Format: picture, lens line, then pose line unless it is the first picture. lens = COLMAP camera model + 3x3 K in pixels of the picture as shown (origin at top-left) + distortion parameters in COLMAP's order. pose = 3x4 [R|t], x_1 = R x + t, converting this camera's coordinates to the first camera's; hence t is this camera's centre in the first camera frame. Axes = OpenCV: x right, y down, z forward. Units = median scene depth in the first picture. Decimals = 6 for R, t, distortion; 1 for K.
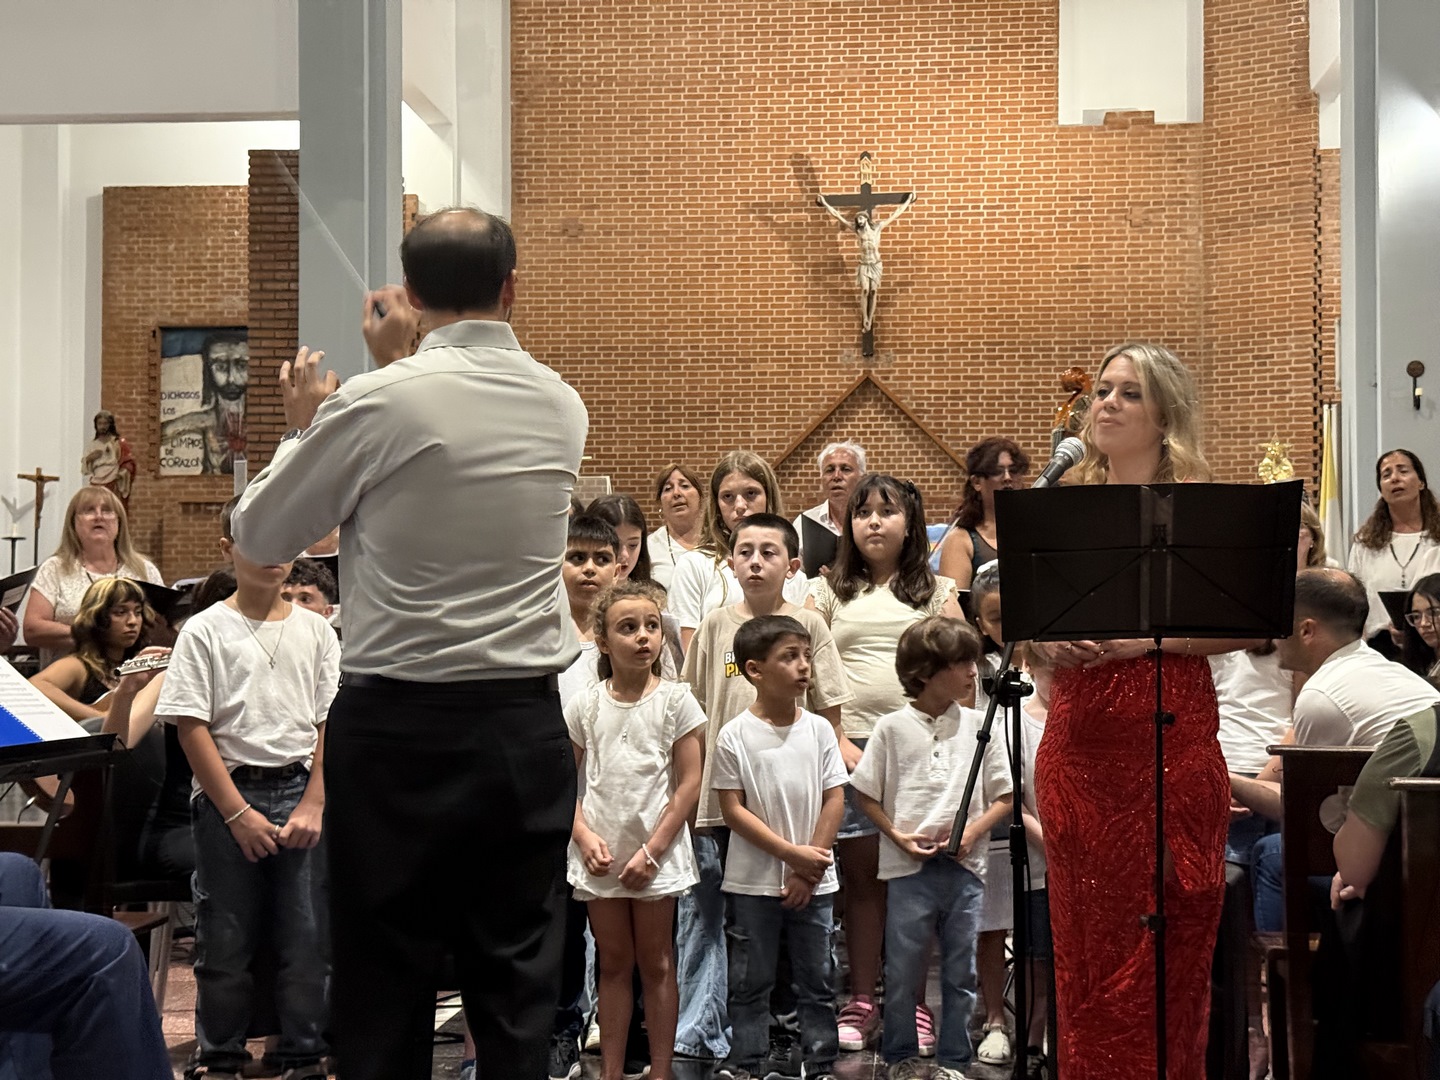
lens RADIAL K [[1994.7, 0, 736.1], [0, 1994.7, 534.7], [0, 0, 1]] dist [0.173636, -0.280583]
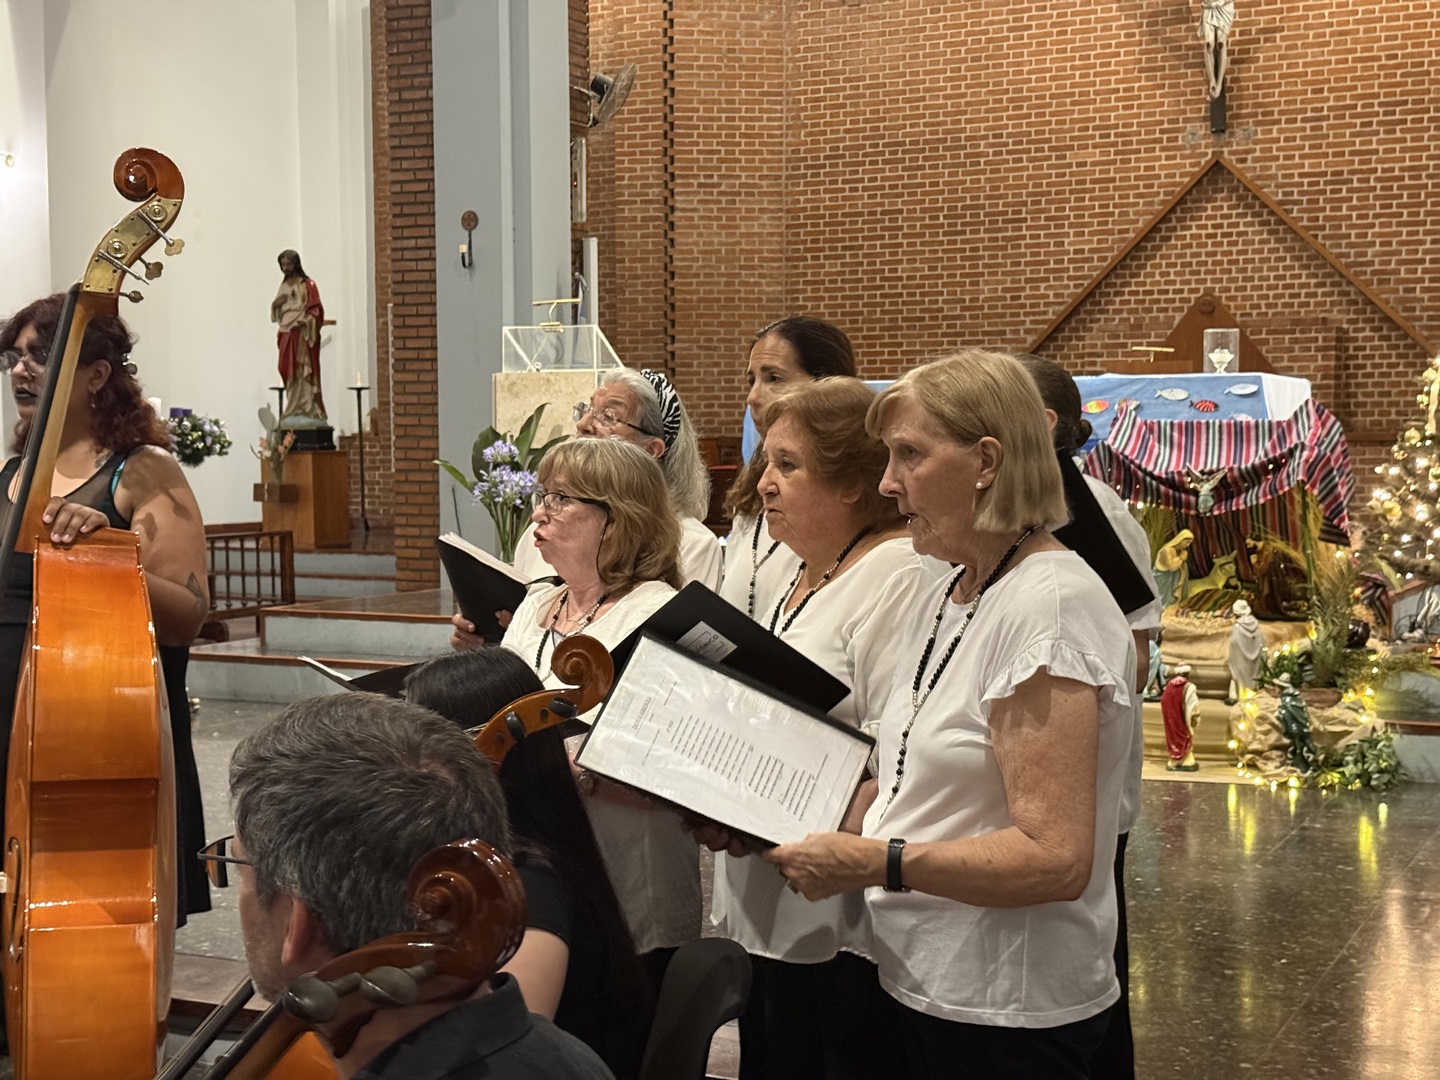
lens RADIAL K [[1996.1, 0, 723.5], [0, 1996.1, 546.6], [0, 0, 1]] dist [0.208956, -0.453729]
pose [[0.933616, 0.015398, -0.357944, 0.168610], [0.021592, 0.994842, 0.099114, -0.013260], [0.357624, -0.100263, 0.928468, 0.201887]]
